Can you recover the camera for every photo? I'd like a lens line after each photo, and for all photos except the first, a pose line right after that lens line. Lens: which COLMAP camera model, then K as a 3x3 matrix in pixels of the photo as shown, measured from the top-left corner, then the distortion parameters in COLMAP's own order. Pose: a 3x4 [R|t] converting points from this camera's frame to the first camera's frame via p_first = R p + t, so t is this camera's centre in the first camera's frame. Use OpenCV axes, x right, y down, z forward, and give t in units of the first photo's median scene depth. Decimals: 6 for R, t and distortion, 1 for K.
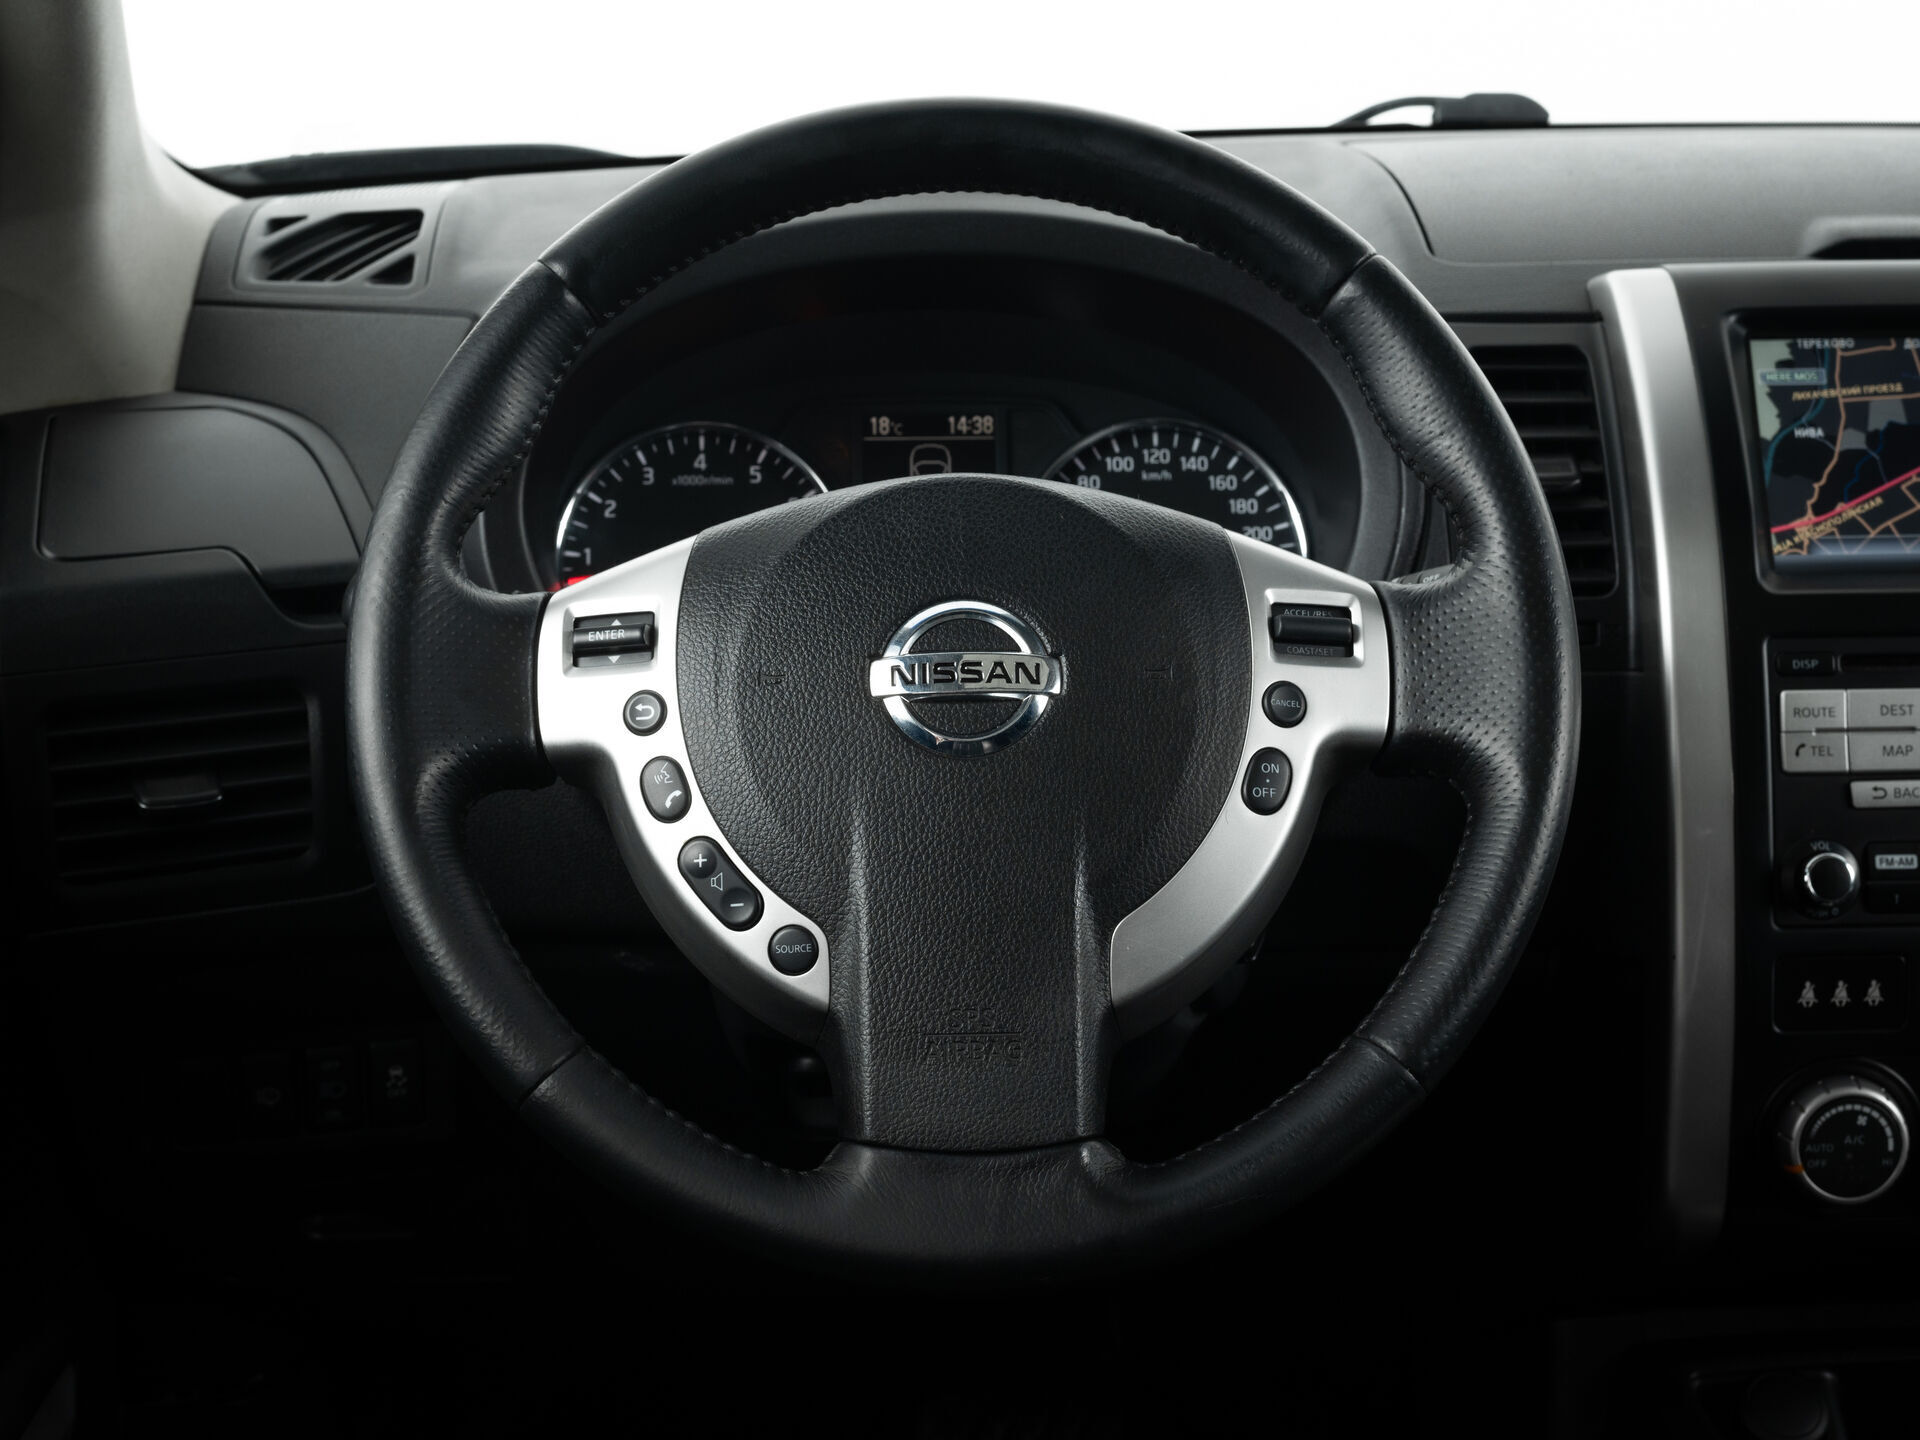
lens RADIAL K [[3266.1, 0, 947.6], [0, 3266.1, 719.4], [0, 0, 1]] dist [-0.017510, 0.163790]
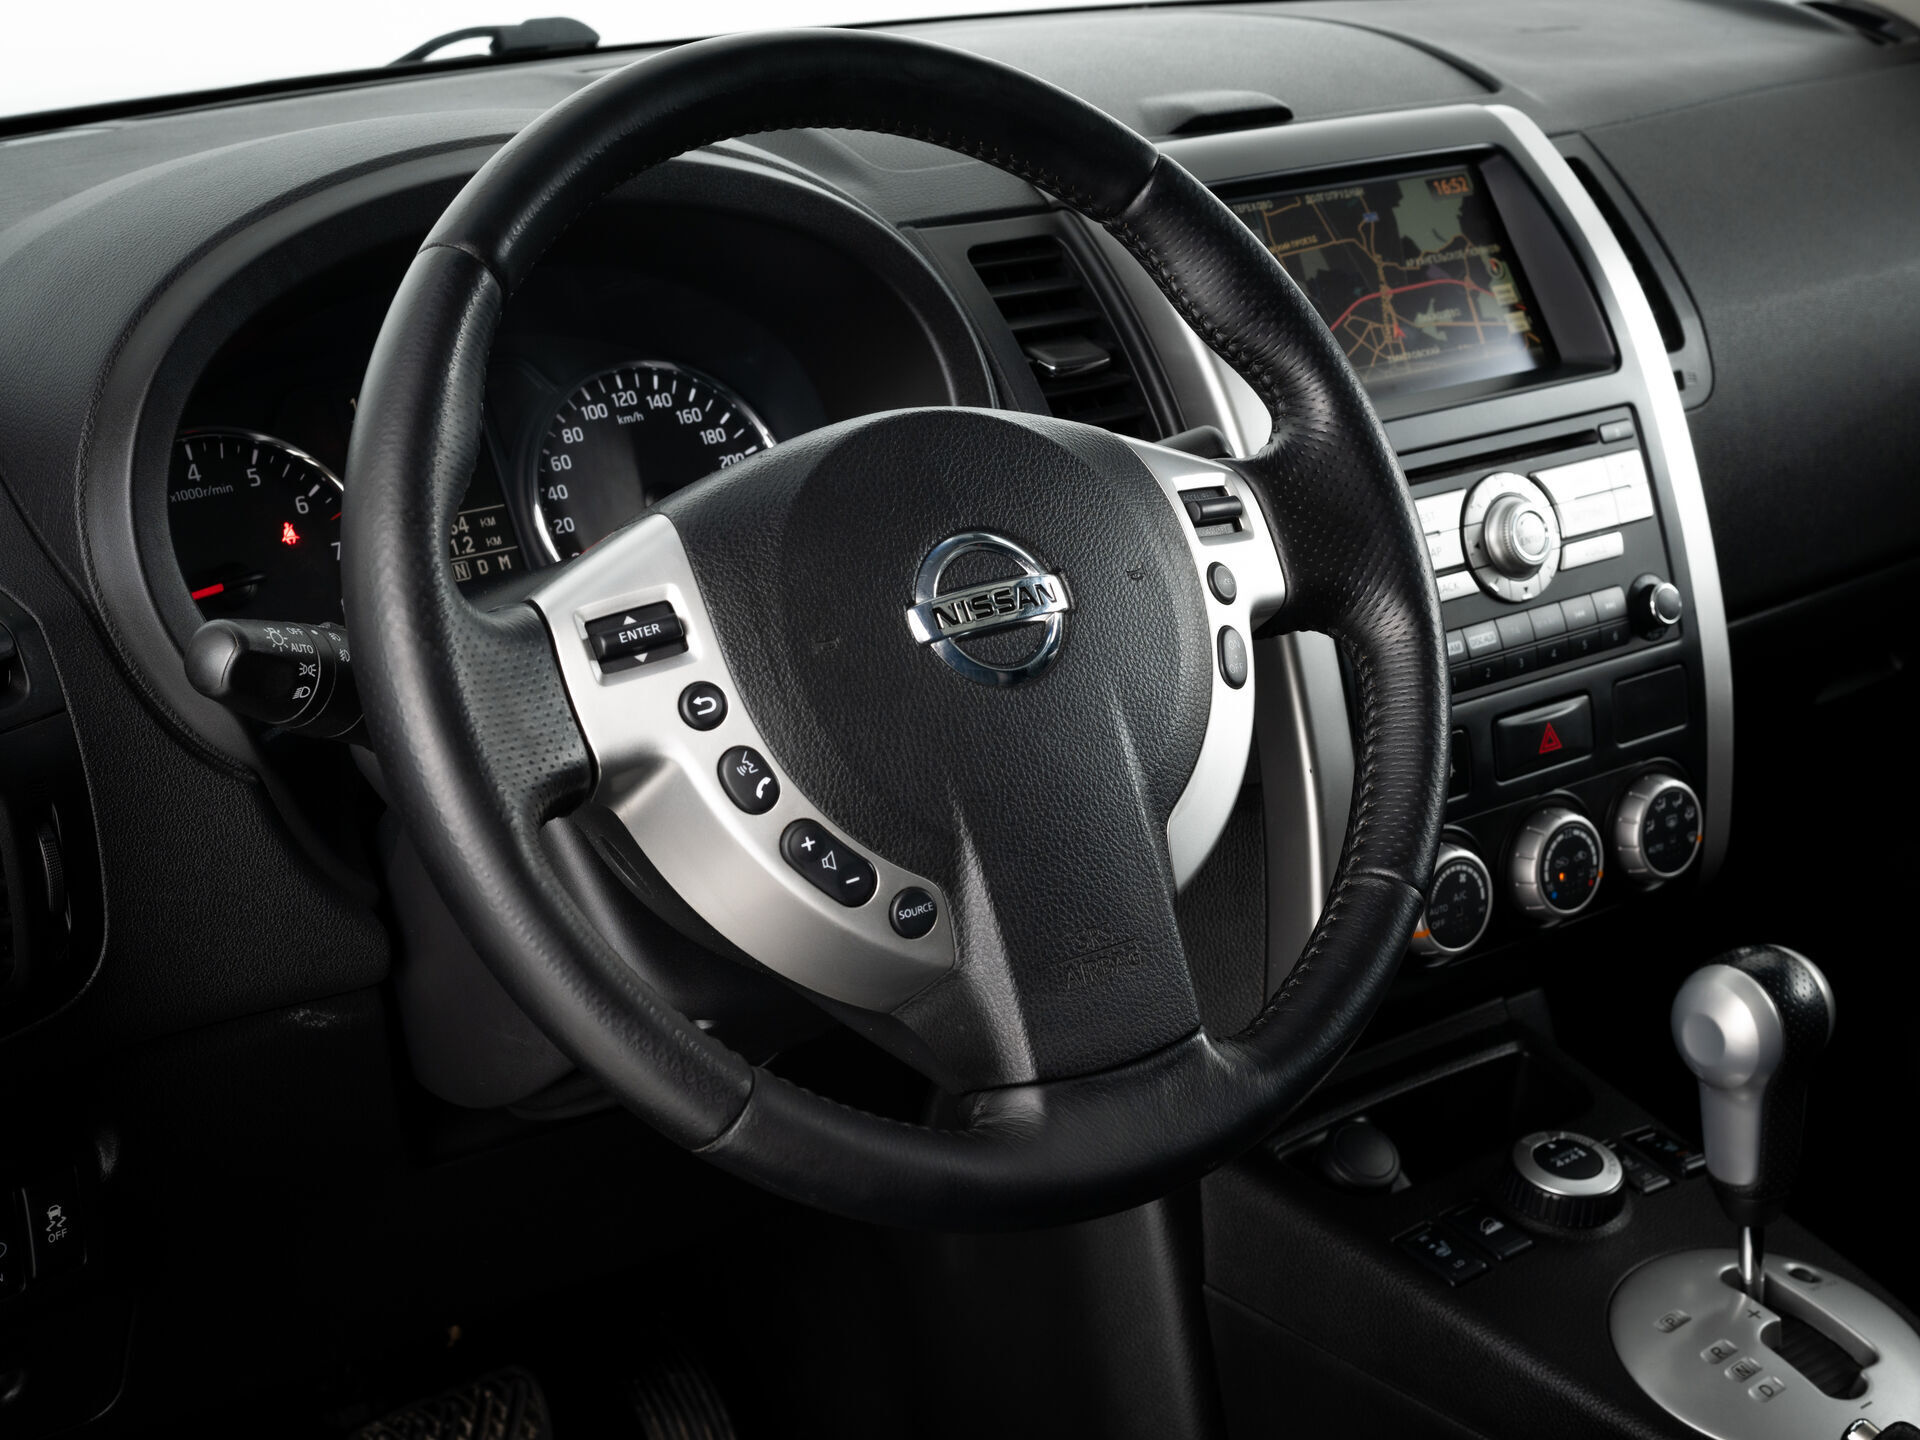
lens RADIAL K [[3198.9, 0, 962.8], [0, 3198.9, 750.4], [0, 0, 1]] dist [-0.003820, -0.035482]
pose [[0.817759, -0.195669, 0.541279, -0.442707], [0.178243, 0.980301, 0.085086, -0.045294], [-0.547265, 0.026900, 0.836527, 0.155779]]
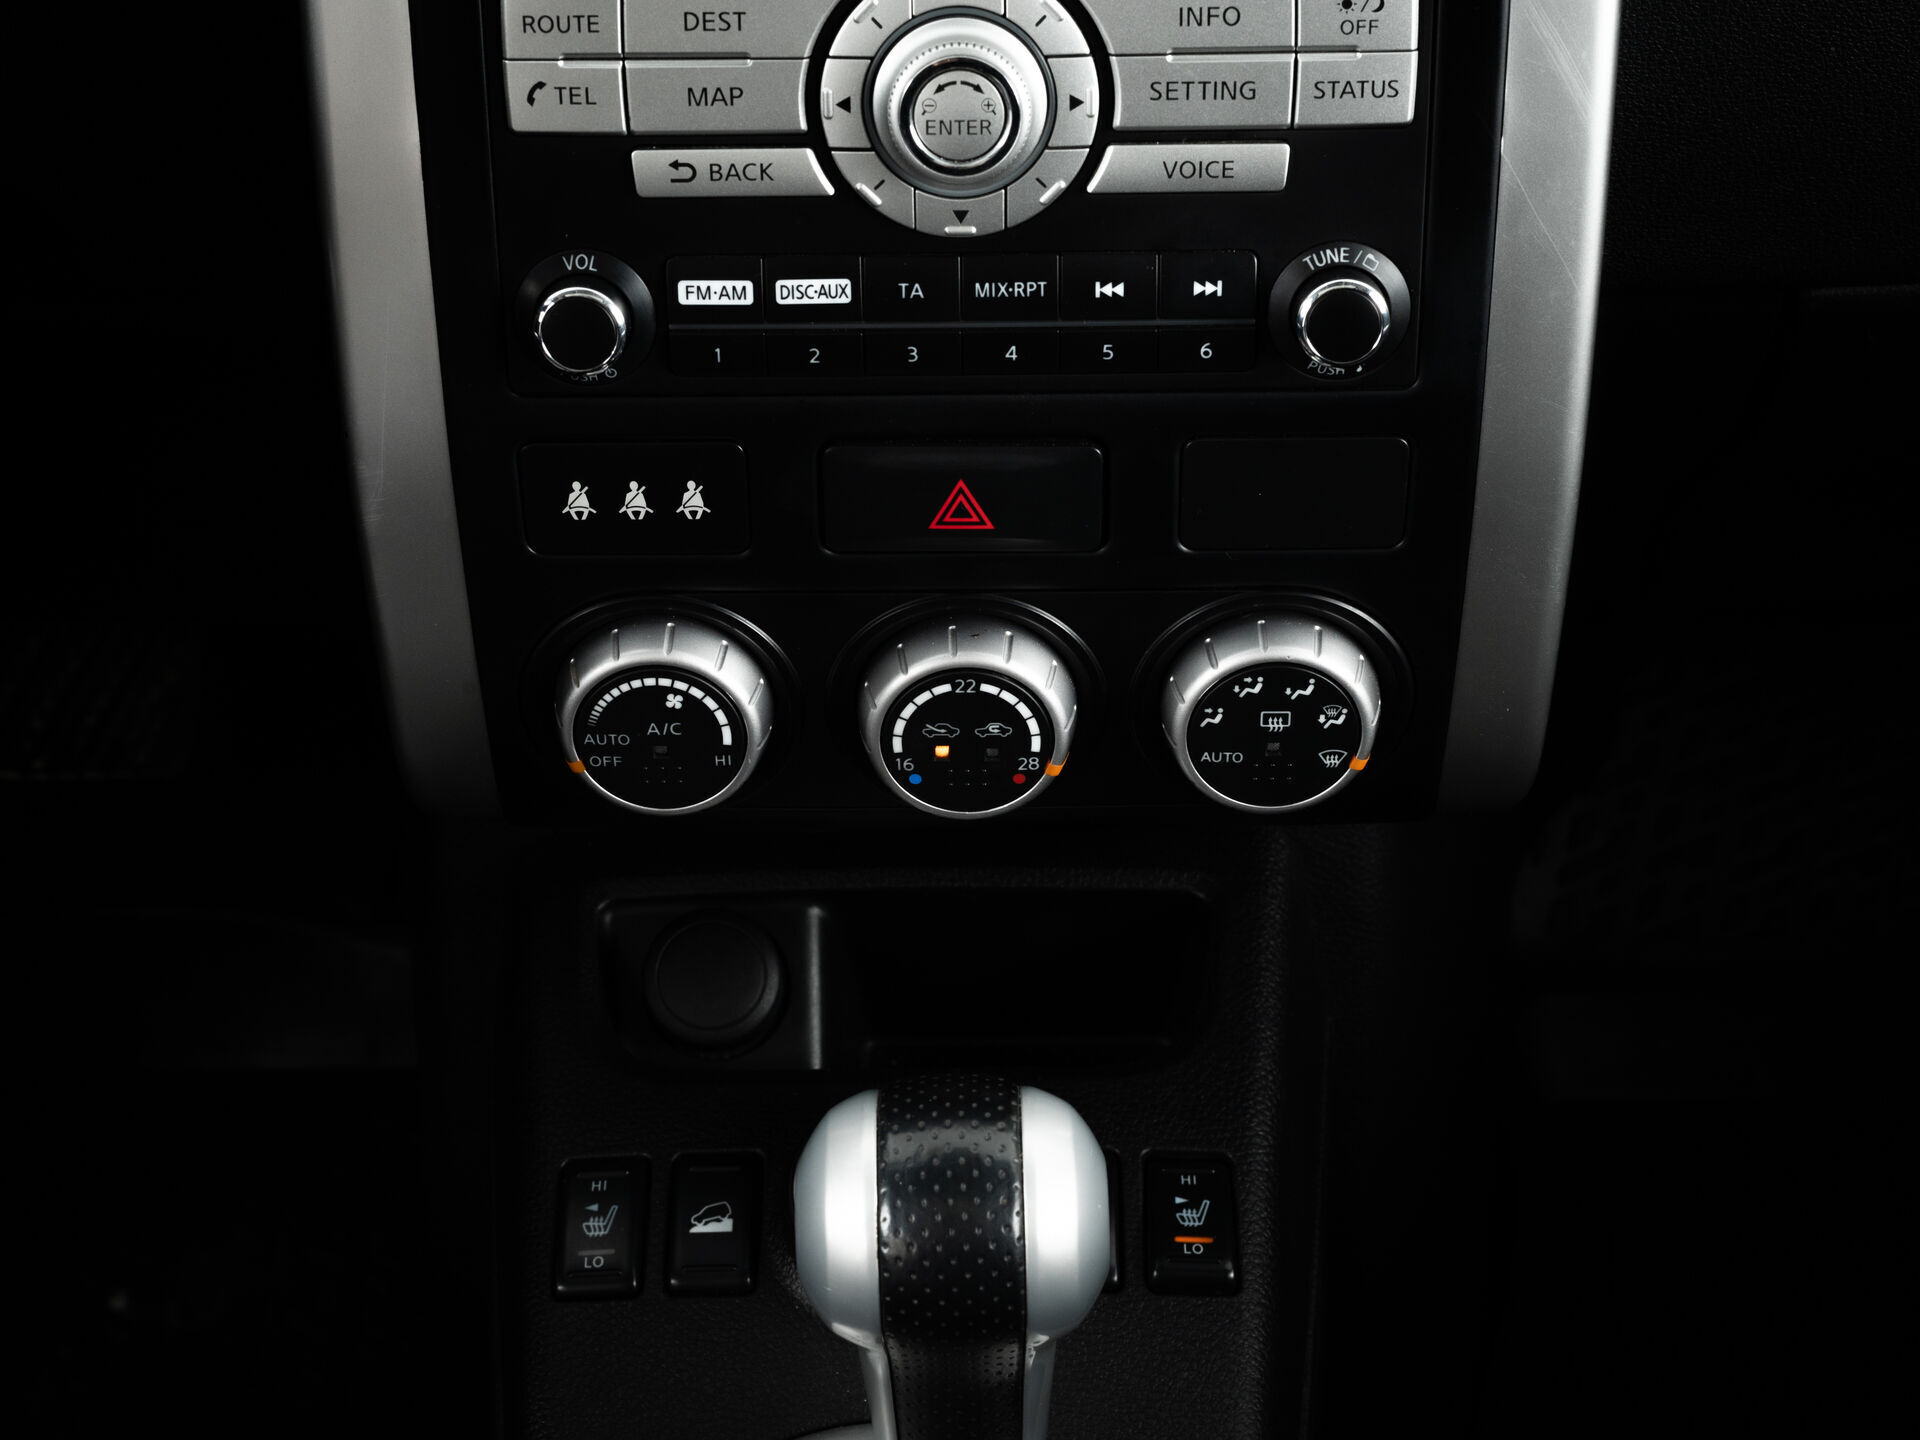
lens RADIAL K [[3266.1, 0, 947.6], [0, 3266.1, 719.4], [0, 0, 1]] dist [-0.017510, 0.163790]
pose [[0.998168, 0.030849, -0.052041, 0.349171], [-0.004121, 0.892894, 0.450248, -0.138164], [0.060357, -0.449208, 0.891386, 0.454856]]
